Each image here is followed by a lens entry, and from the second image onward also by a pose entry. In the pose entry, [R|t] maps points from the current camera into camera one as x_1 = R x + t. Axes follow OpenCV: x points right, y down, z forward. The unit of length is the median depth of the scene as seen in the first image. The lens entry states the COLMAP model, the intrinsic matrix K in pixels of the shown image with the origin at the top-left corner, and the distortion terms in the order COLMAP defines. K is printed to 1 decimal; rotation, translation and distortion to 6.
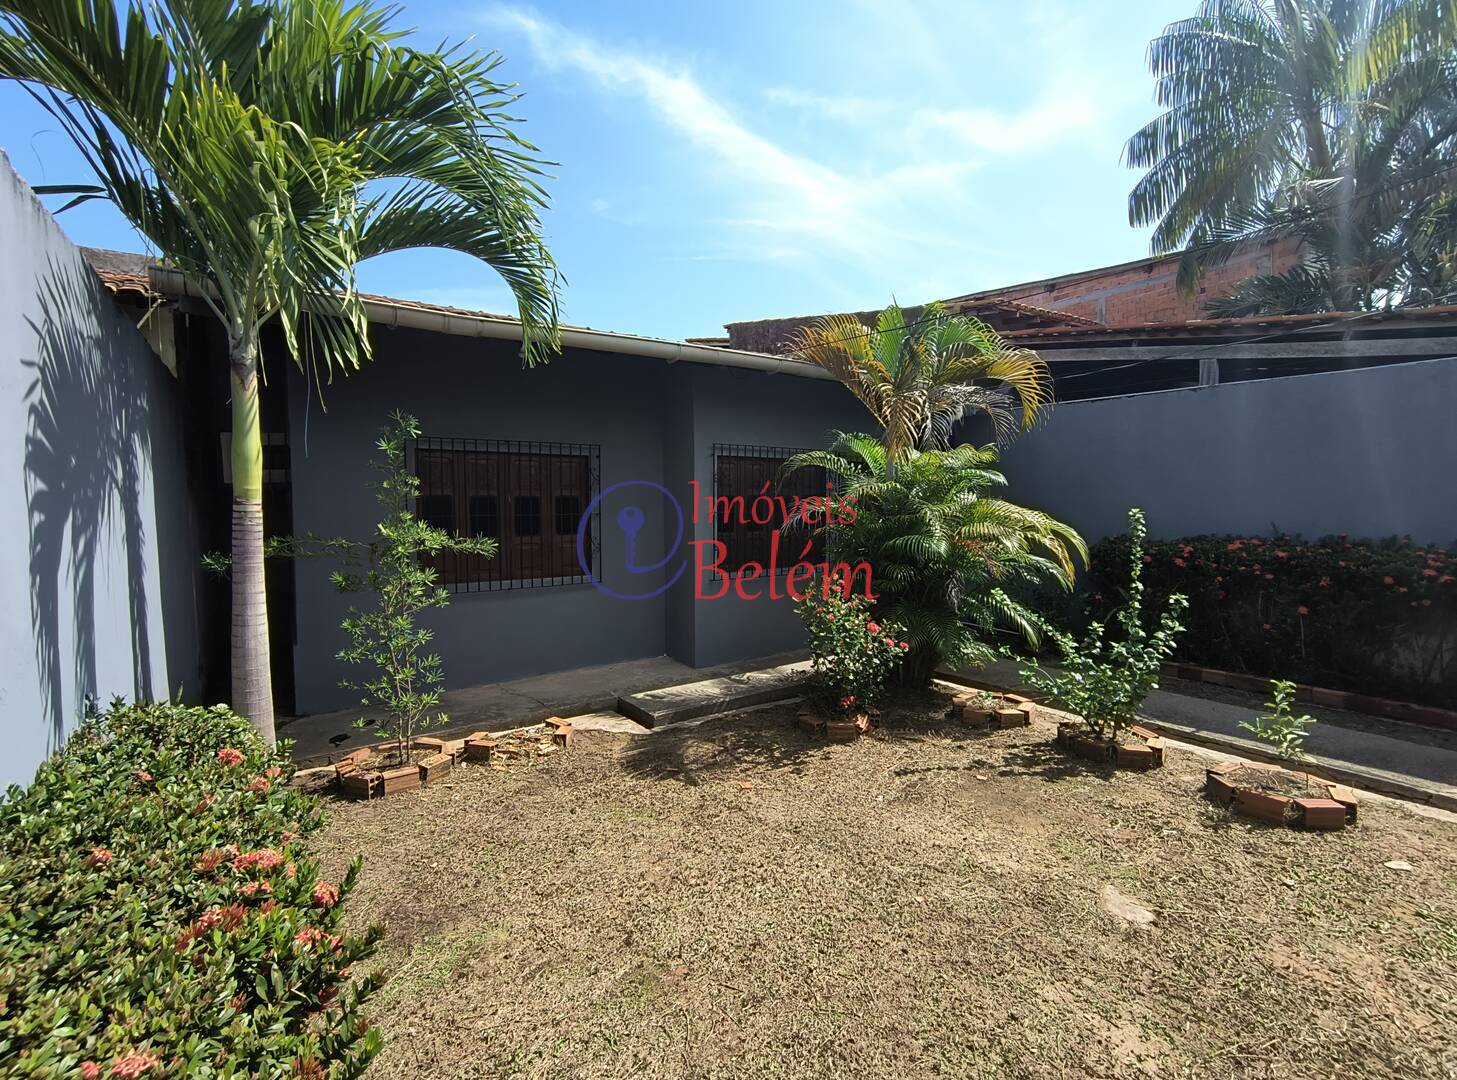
lens RADIAL K [[657.8, 0, 728.5], [0, 657.8, 540.0], [0, 0, 1]] dist [-0.001462, -0.000245]
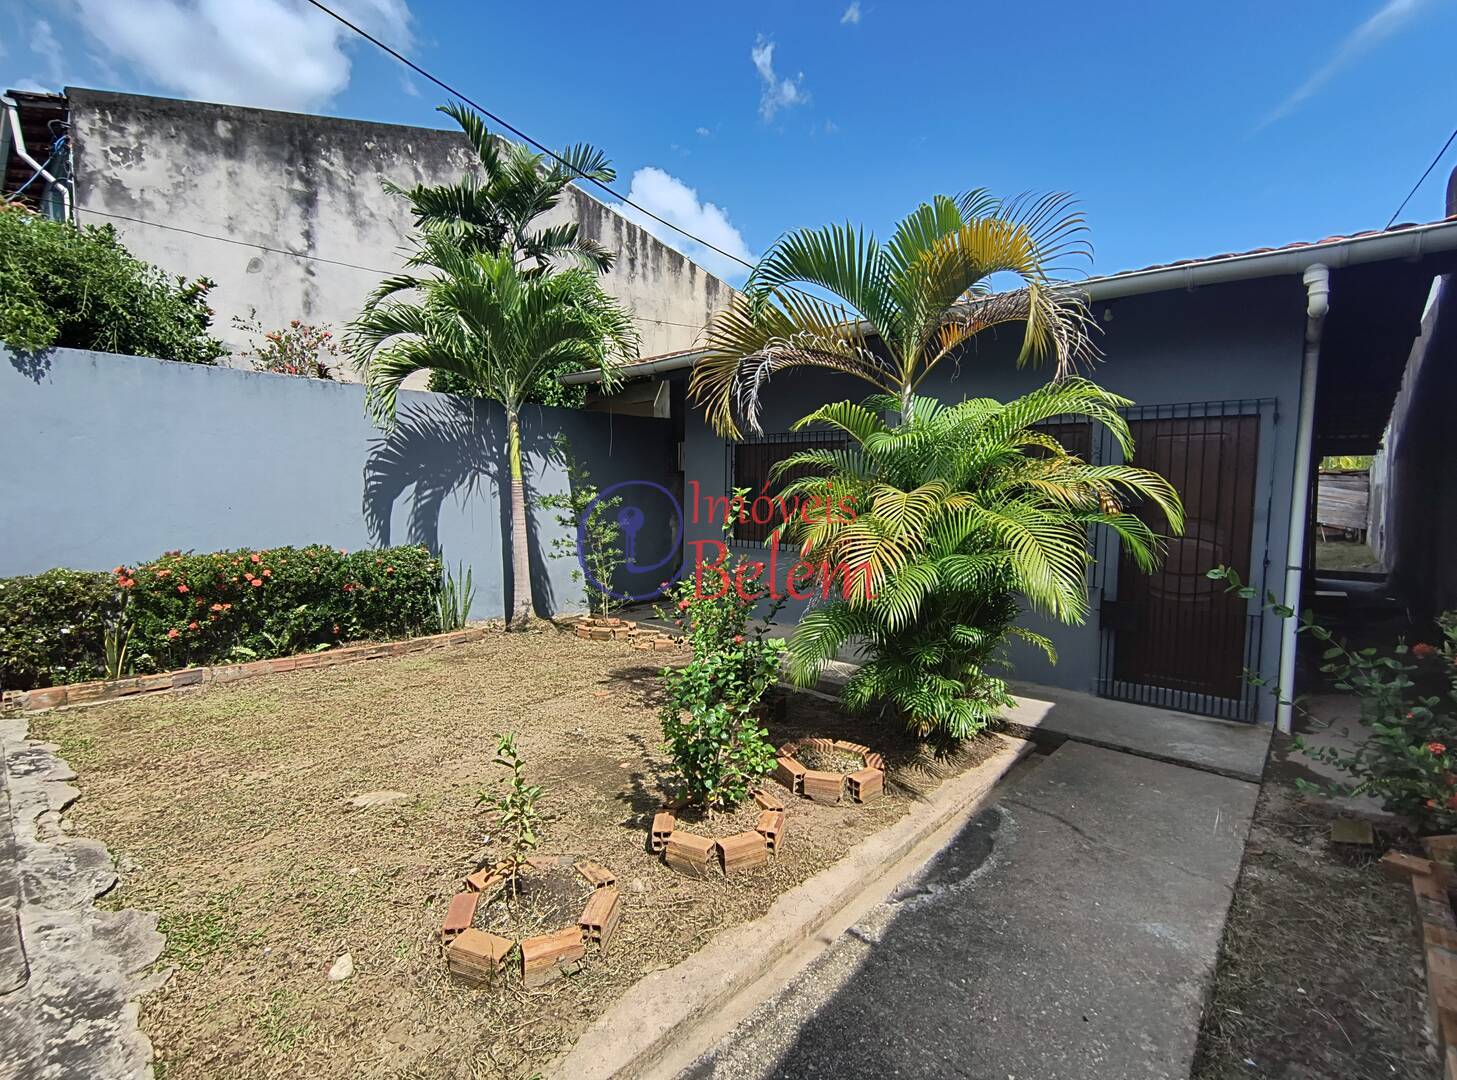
lens RADIAL K [[657.8, 0, 728.5], [0, 657.8, 540.0], [0, 0, 1]] dist [-0.001462, -0.000245]
pose [[0.260876, 0.090322, -0.961138, 1.817468], [-0.065482, 0.994976, 0.075729, -0.075827], [0.963149, 0.043181, 0.265480, 1.192766]]
